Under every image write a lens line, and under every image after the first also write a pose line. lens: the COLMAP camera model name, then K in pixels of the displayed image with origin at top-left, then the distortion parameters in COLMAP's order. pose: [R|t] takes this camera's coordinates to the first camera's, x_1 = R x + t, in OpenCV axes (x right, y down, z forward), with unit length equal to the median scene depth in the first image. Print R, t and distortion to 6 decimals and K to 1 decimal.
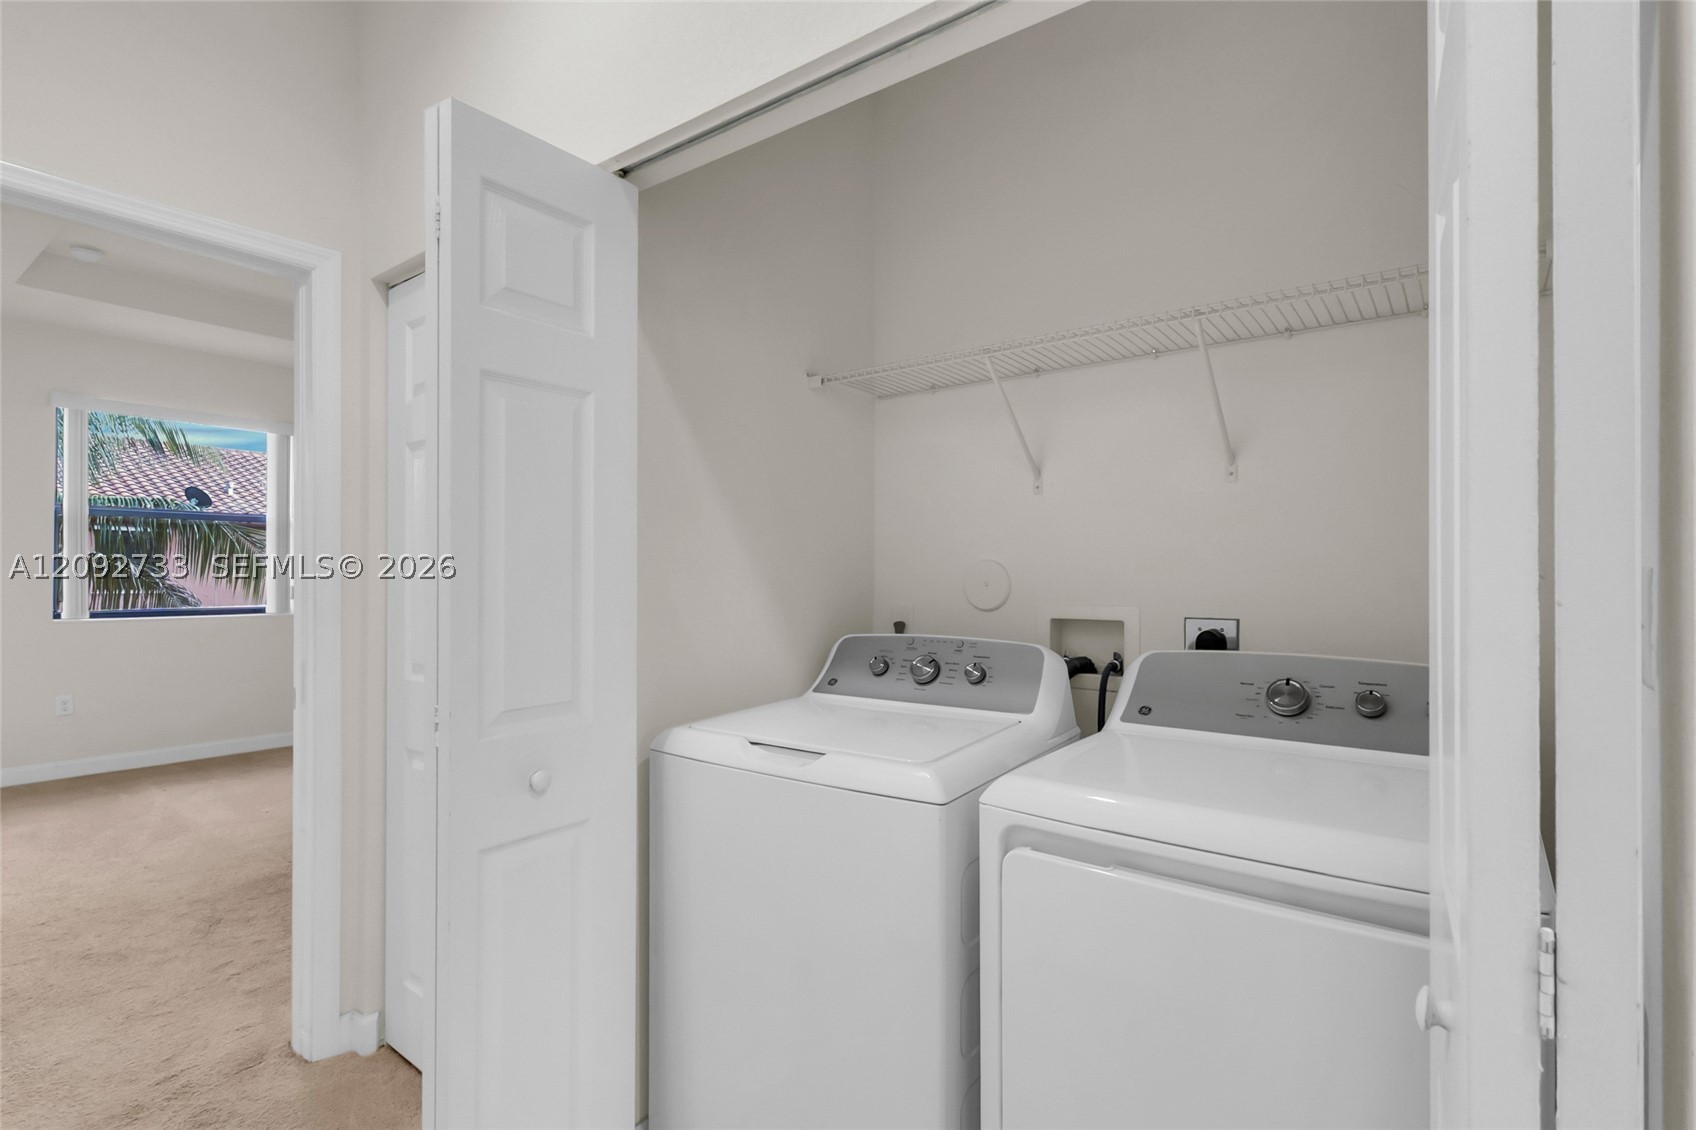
lens RADIAL K [[822.1, 0, 848.7], [0, 822.1, 569.6], [0, 0, 1]] dist [-0.001491, 0.000637]
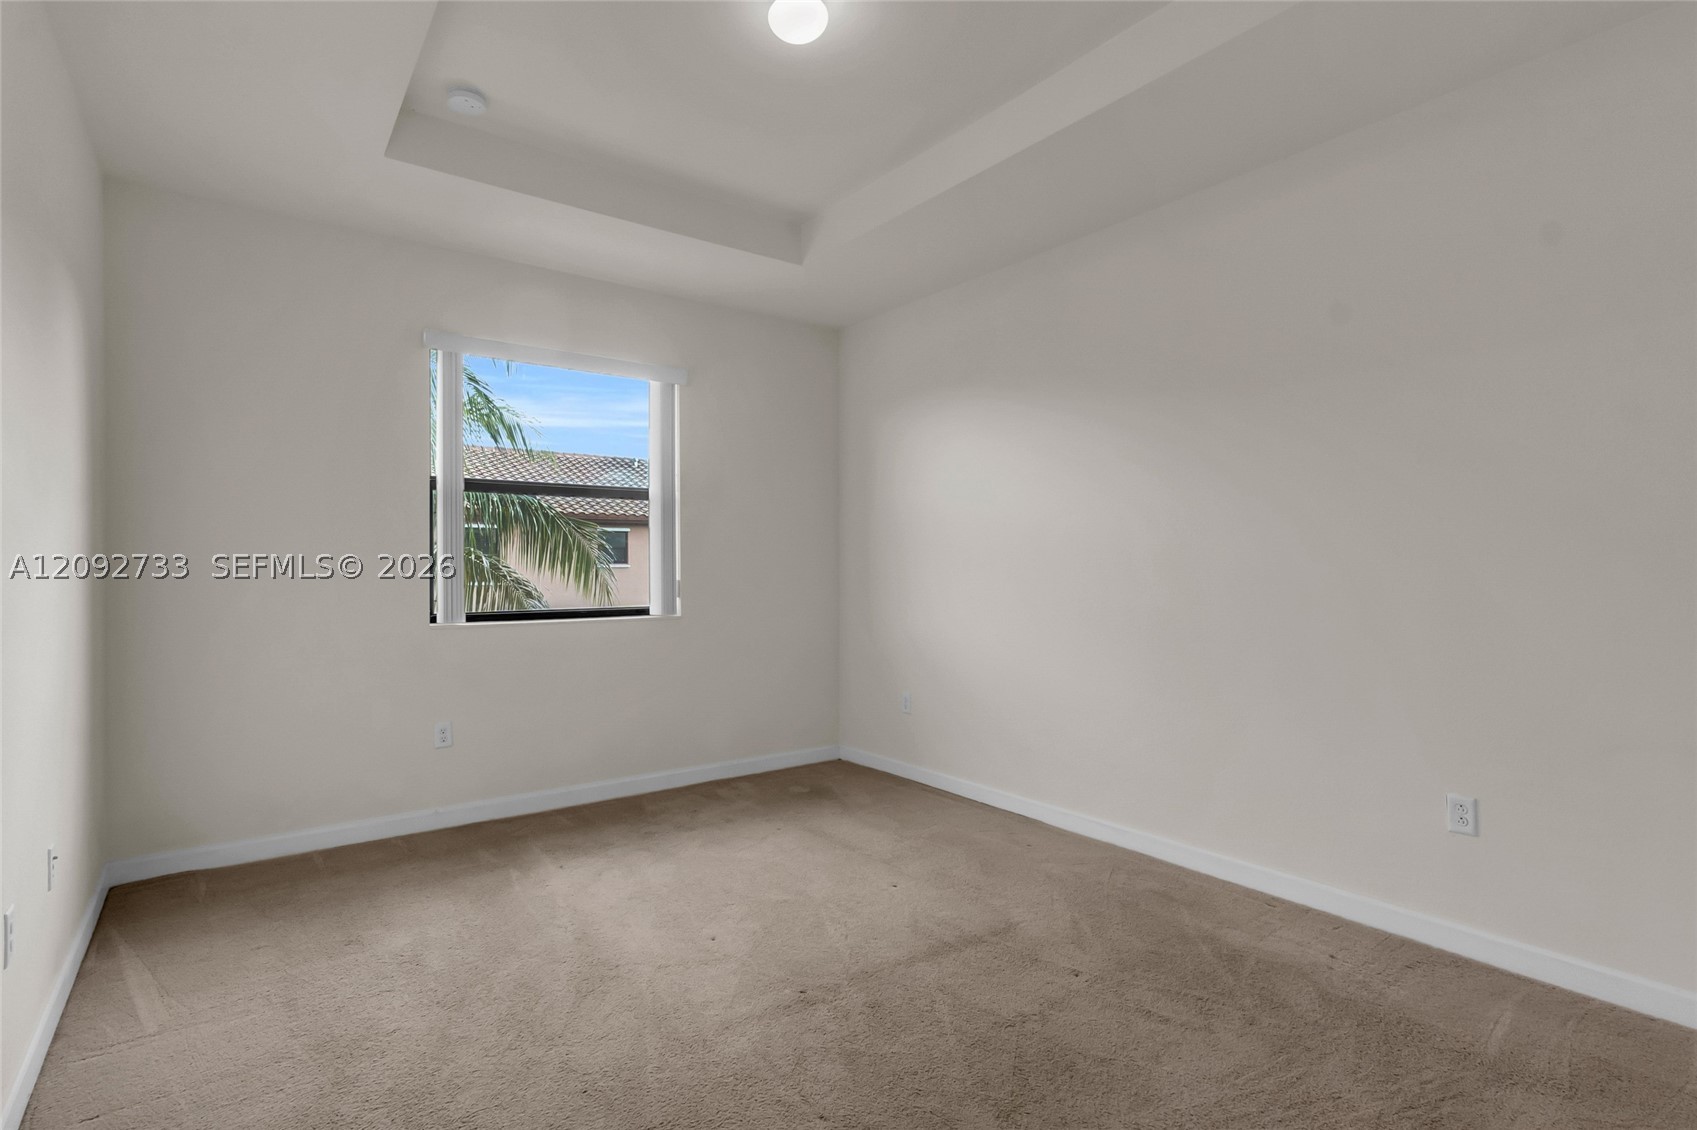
lens RADIAL K [[822.6, 0, 847.5], [0, 822.6, 565.5], [0, 0, 1]] dist [-0.001491, 0.000637]
pose [[0.958481, -0.006147, -0.285089, -0.165837], [0.008057, 0.999952, 0.005530, 0.001862], [0.285041, -0.007597, 0.958485, 0.165778]]
